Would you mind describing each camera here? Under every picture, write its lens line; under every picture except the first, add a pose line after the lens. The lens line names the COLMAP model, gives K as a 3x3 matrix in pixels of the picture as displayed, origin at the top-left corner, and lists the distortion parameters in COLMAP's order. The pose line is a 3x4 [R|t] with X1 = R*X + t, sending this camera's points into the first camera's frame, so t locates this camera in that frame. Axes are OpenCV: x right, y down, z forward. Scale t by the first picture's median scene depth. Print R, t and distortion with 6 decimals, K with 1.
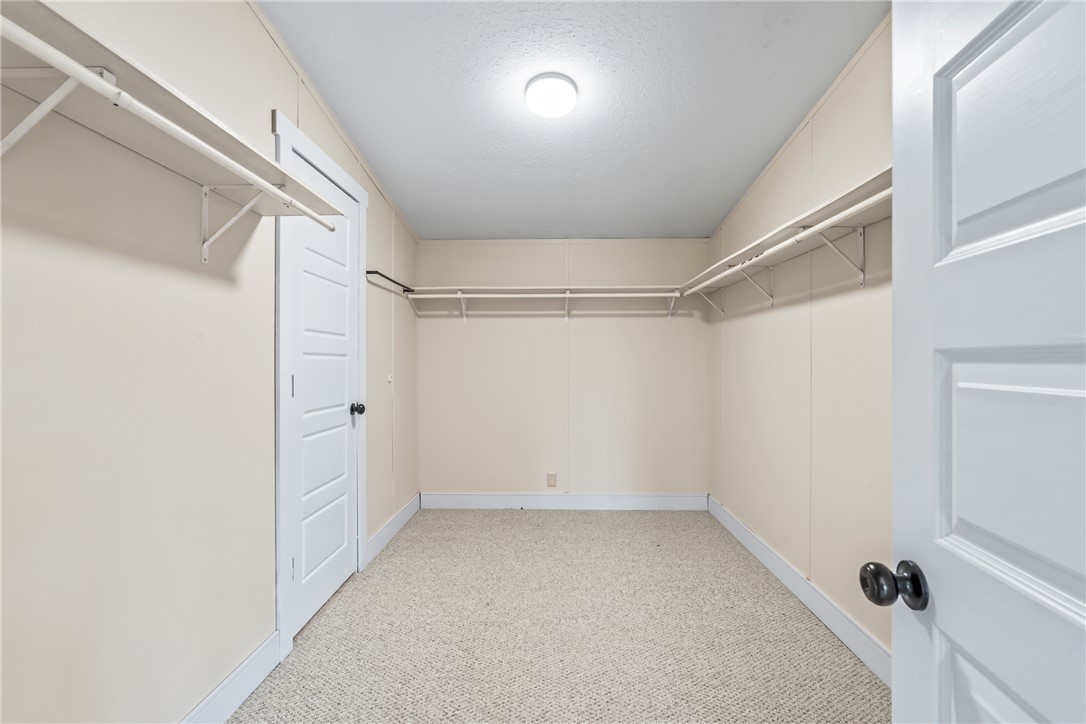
lens RADIAL K [[495.2, 0, 538.2], [0, 495.2, 373.9], [0, 0, 1]] dist [-0.003354, 0.000178]
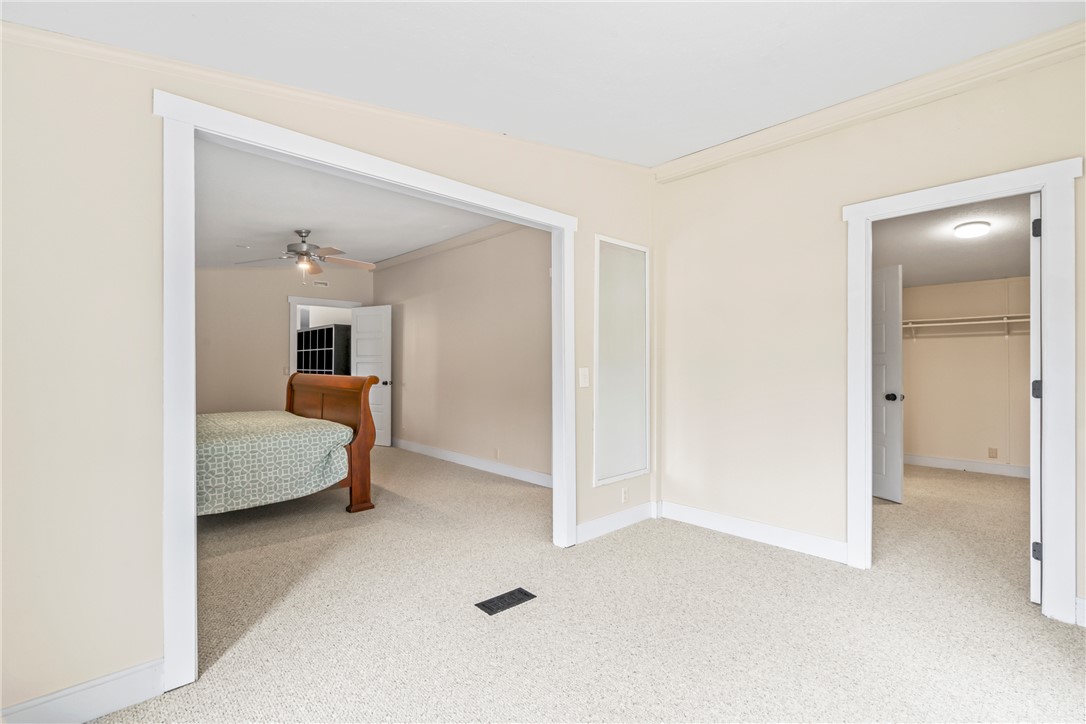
lens RADIAL K [[495.2, 0, 538.2], [0, 495.2, 373.9], [0, 0, 1]] dist [-0.003354, 0.000178]
pose [[0.699169, -0.005183, -0.714938, 0.127488], [0.007206, 0.999974, -0.000201, -0.016674], [0.714921, -0.005011, 0.699188, -0.884814]]
